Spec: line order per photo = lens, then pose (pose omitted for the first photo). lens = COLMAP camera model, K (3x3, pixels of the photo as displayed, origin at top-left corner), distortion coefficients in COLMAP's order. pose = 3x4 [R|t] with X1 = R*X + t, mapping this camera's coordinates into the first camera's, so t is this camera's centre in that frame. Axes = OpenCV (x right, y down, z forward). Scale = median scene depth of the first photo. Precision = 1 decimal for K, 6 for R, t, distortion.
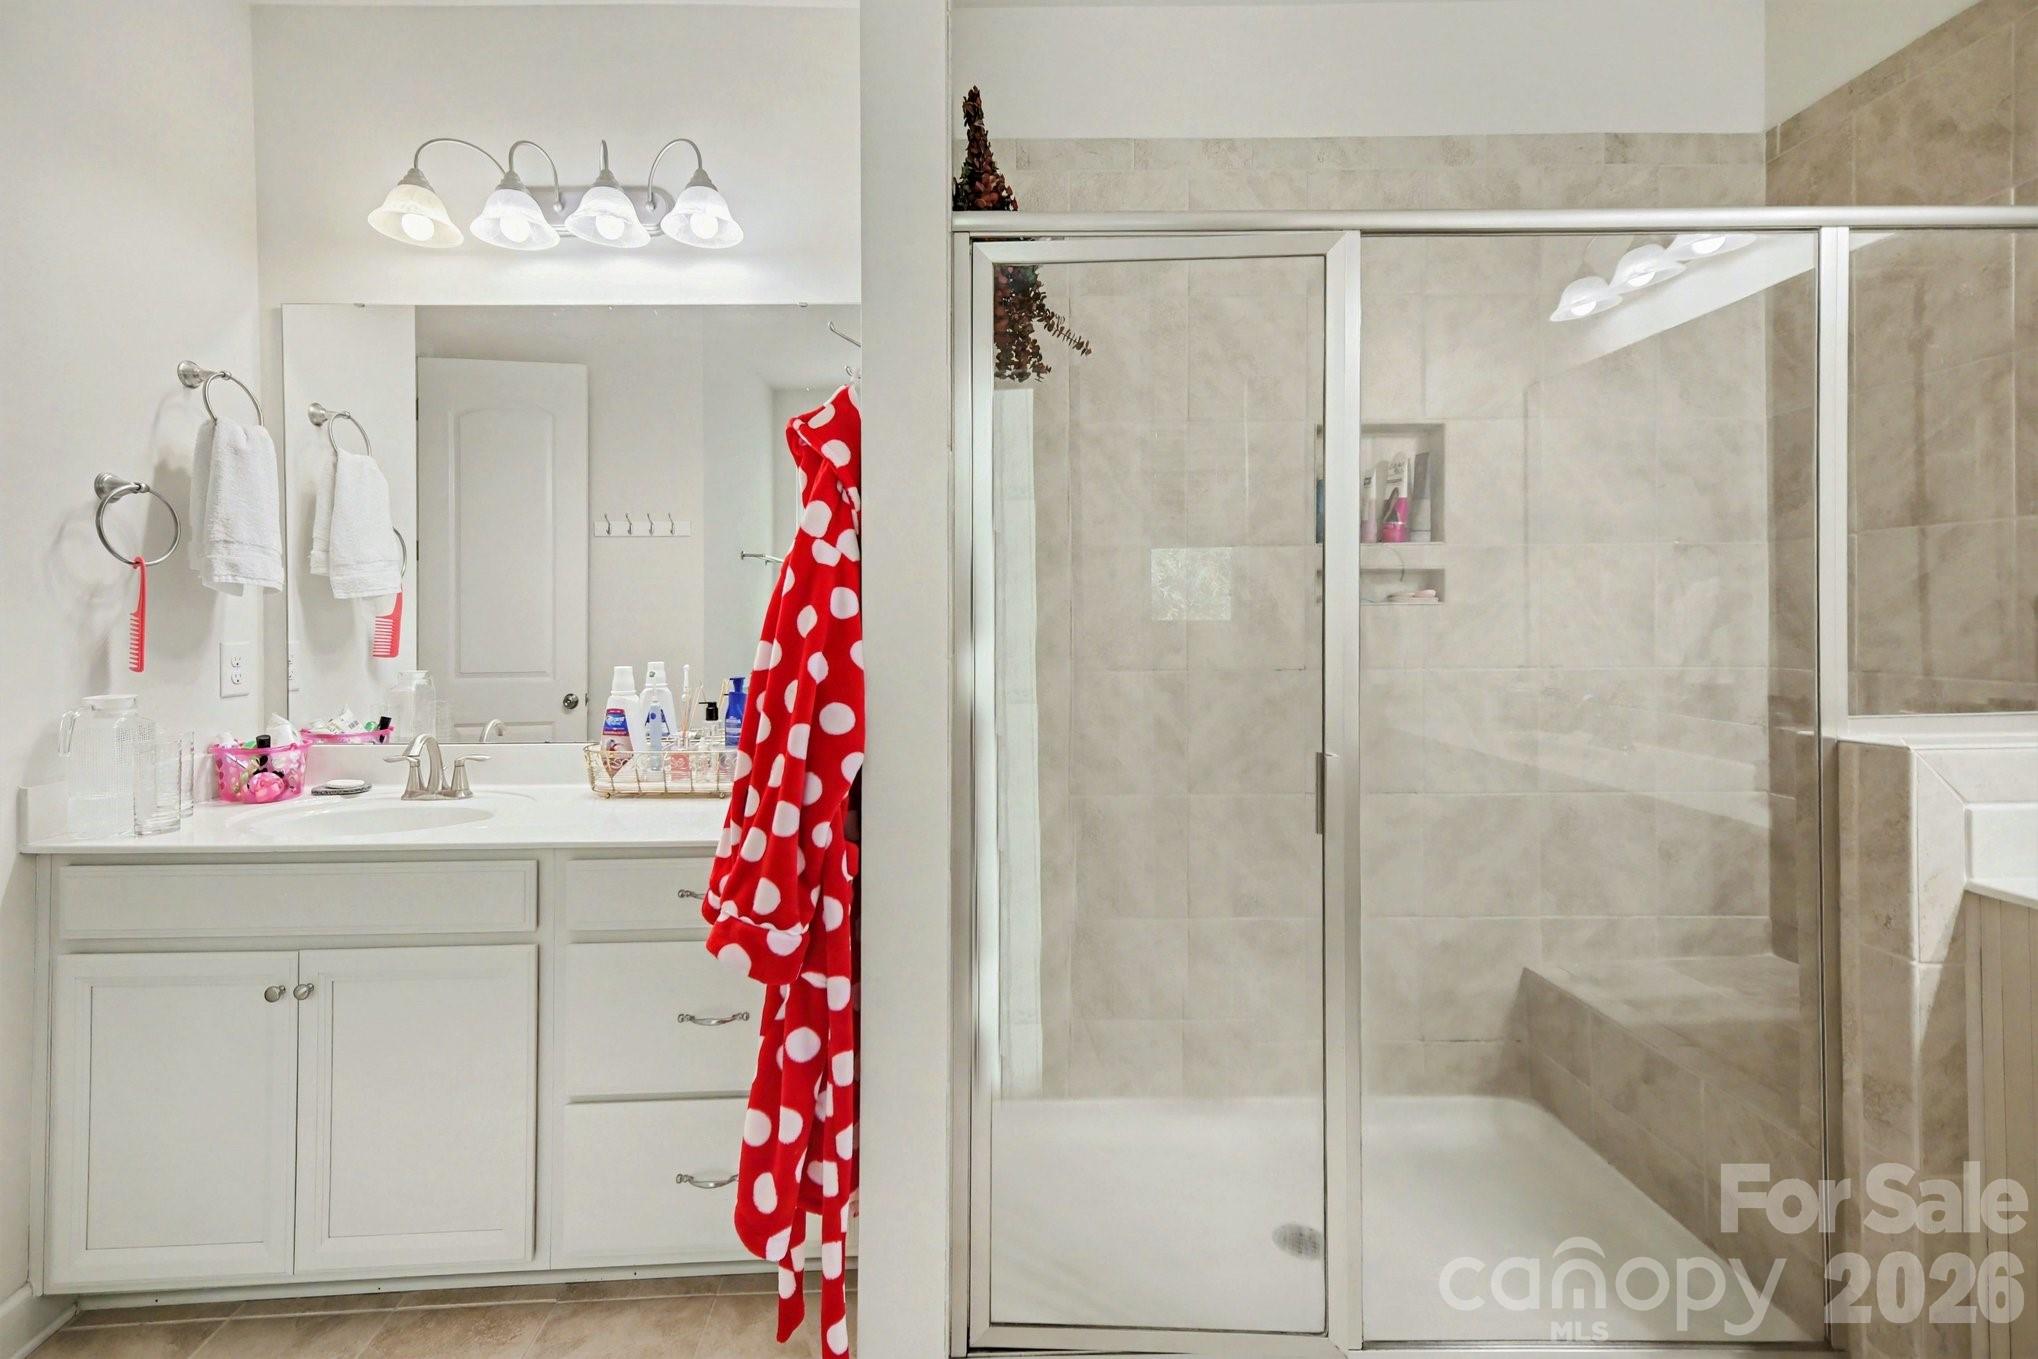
lens RADIAL K [[938.0, 0, 1017.6], [0, 938.0, 622.8], [0, 0, 1]] dist [0.025783, -0.000367]
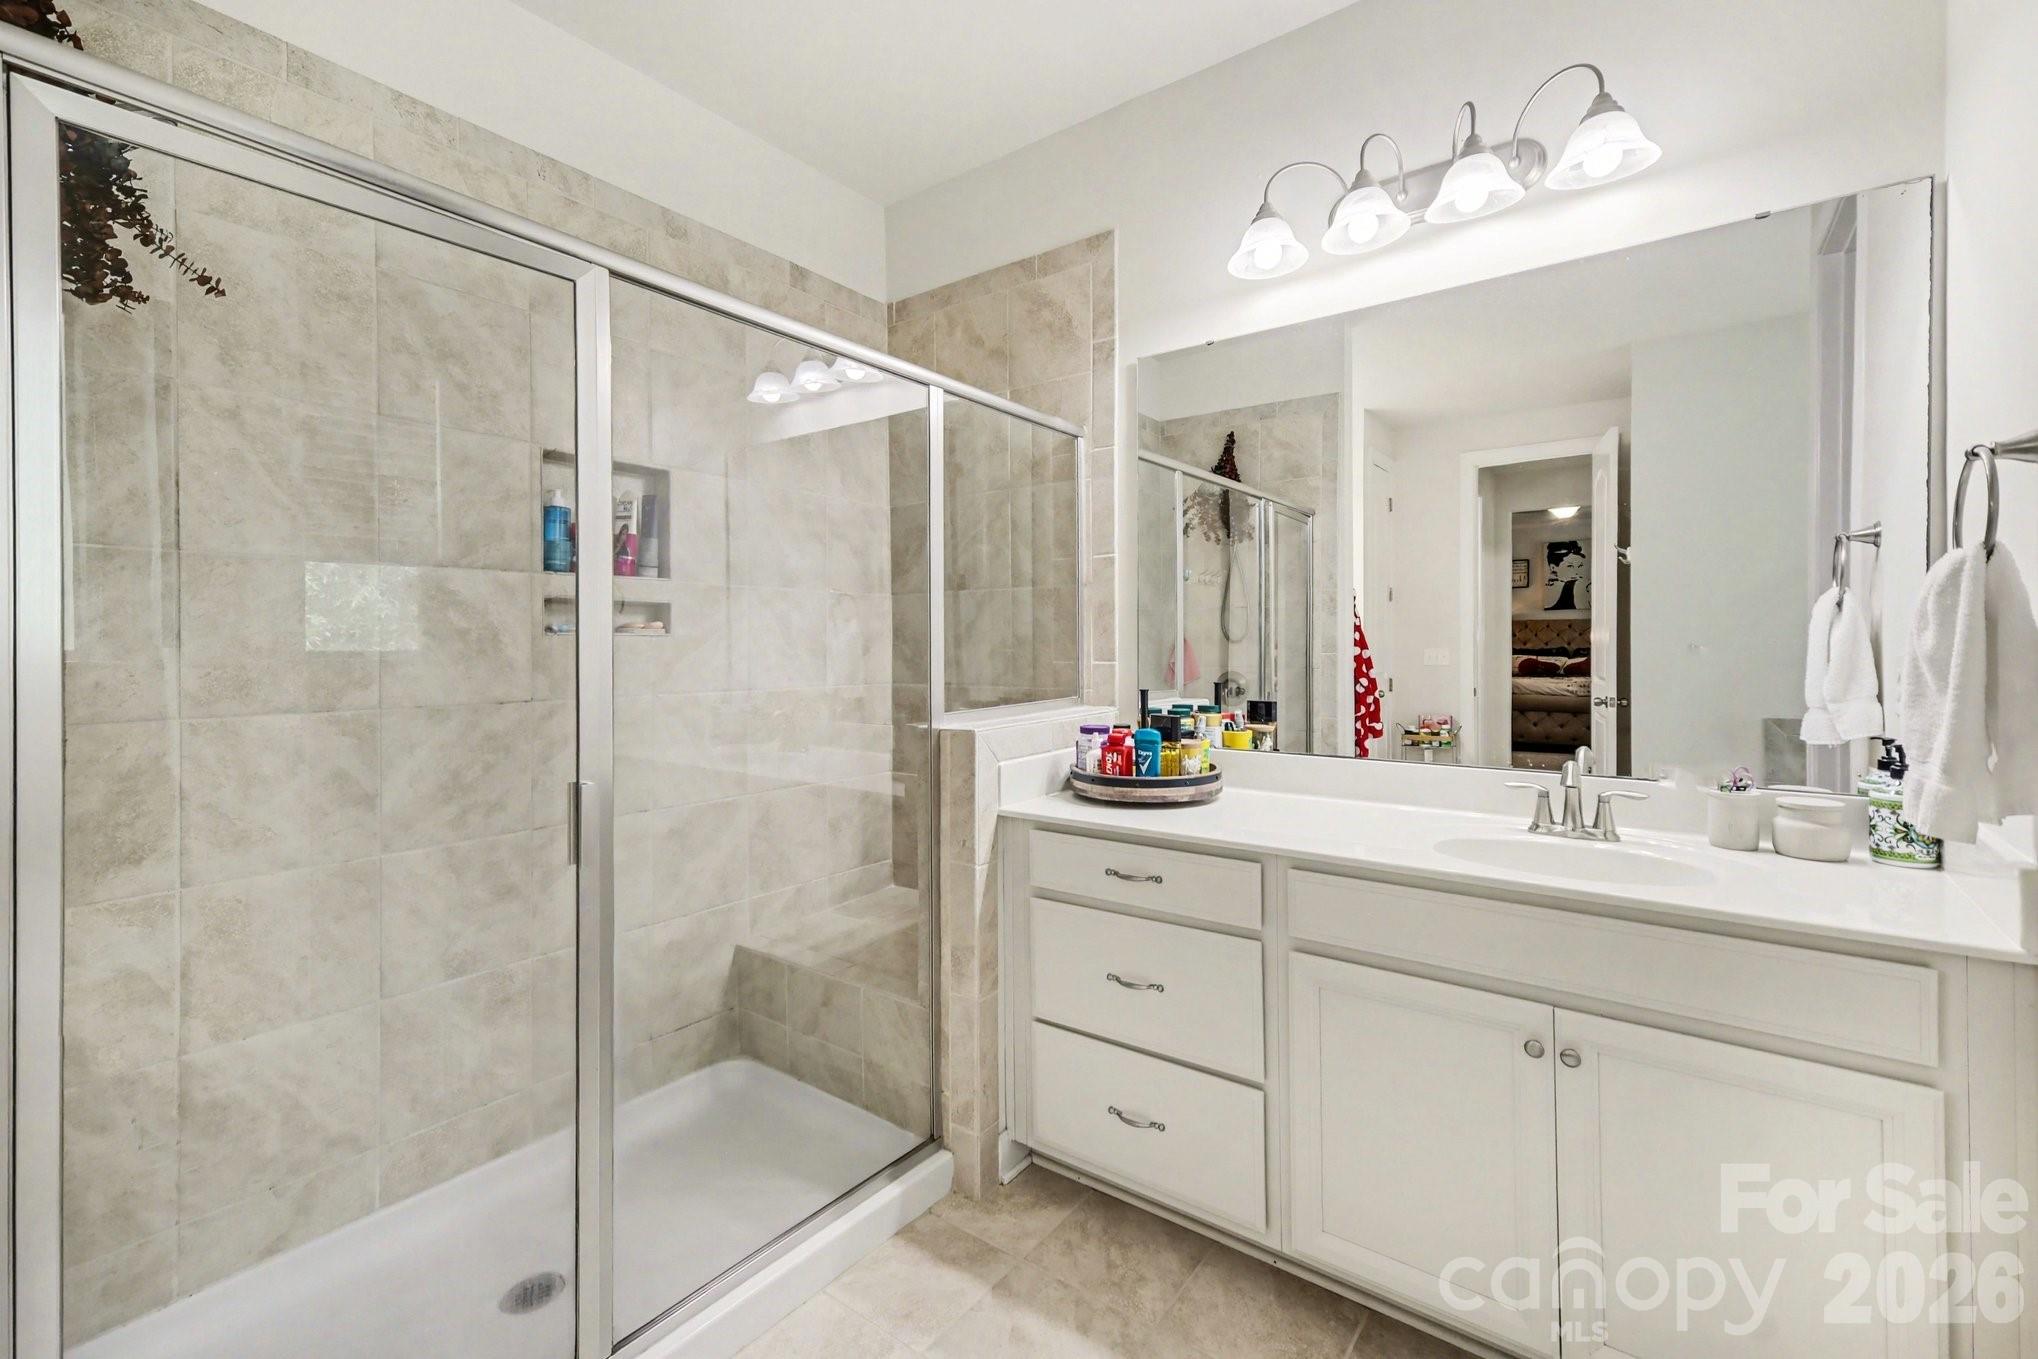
lens RADIAL K [[893.6, 0, 1031.9], [0, 893.6, 660.3], [0, 0, 1]] dist [0.030033, -0.000379]
pose [[0.592707, -0.005785, 0.805398, -0.150216], [0.004671, 0.999982, 0.003745, 0.007655], [-0.805405, 0.001542, 0.592723, 0.043267]]
